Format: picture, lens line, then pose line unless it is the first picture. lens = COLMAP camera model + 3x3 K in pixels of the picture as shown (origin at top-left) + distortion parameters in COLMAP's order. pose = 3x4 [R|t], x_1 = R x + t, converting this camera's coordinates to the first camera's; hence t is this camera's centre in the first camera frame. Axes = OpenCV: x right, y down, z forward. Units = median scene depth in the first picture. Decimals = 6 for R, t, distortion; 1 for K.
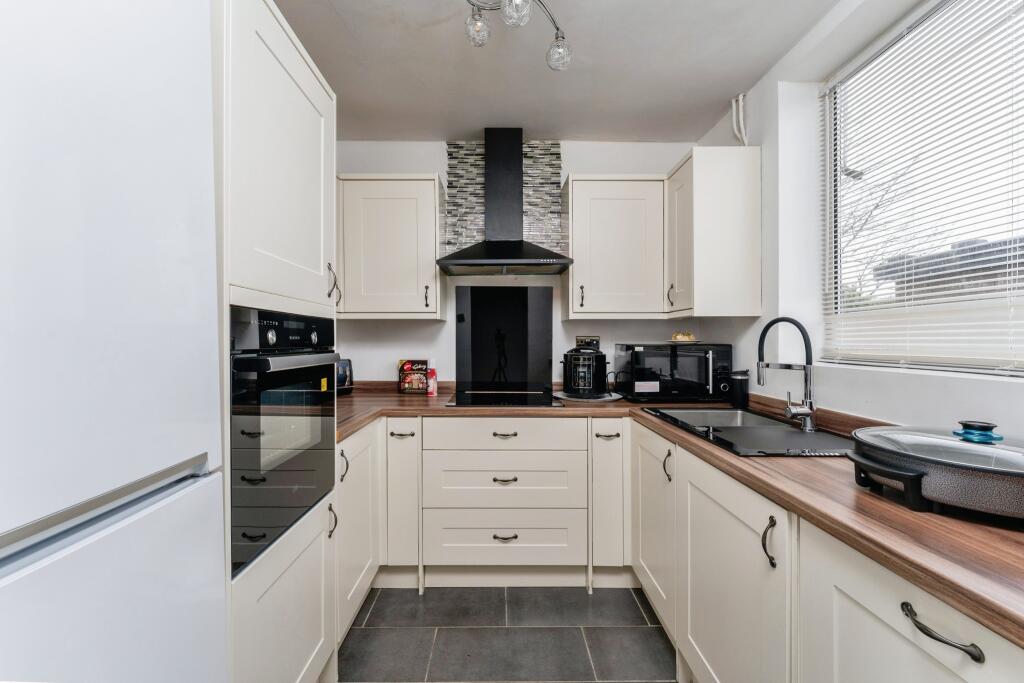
lens RADIAL K [[434.2, 0, 509.5], [0, 434.2, 330.5], [0, 0, 1]] dist [0.000379, 0.000034]
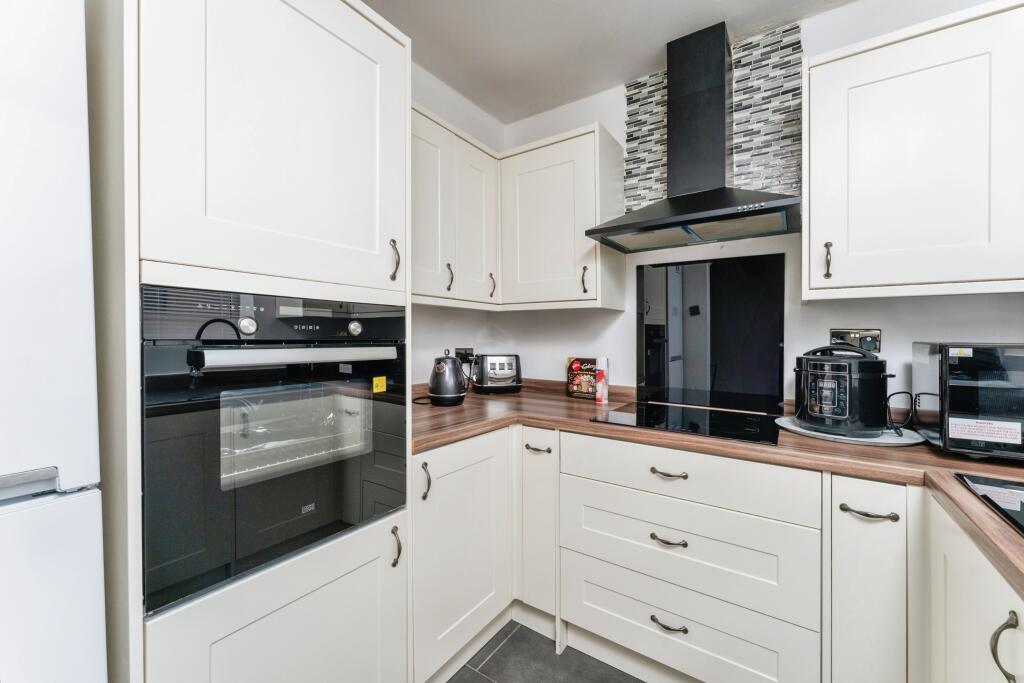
lens RADIAL K [[416.9, 0, 509.9], [0, 416.9, 333.8], [0, 0, 1]] dist [-0.001165, -0.000103]
pose [[0.814561, 0.002045, -0.580074, 0.148175], [0.006623, 0.999896, 0.012825, 0.010898], [0.580040, -0.014288, 0.814462, 0.298502]]
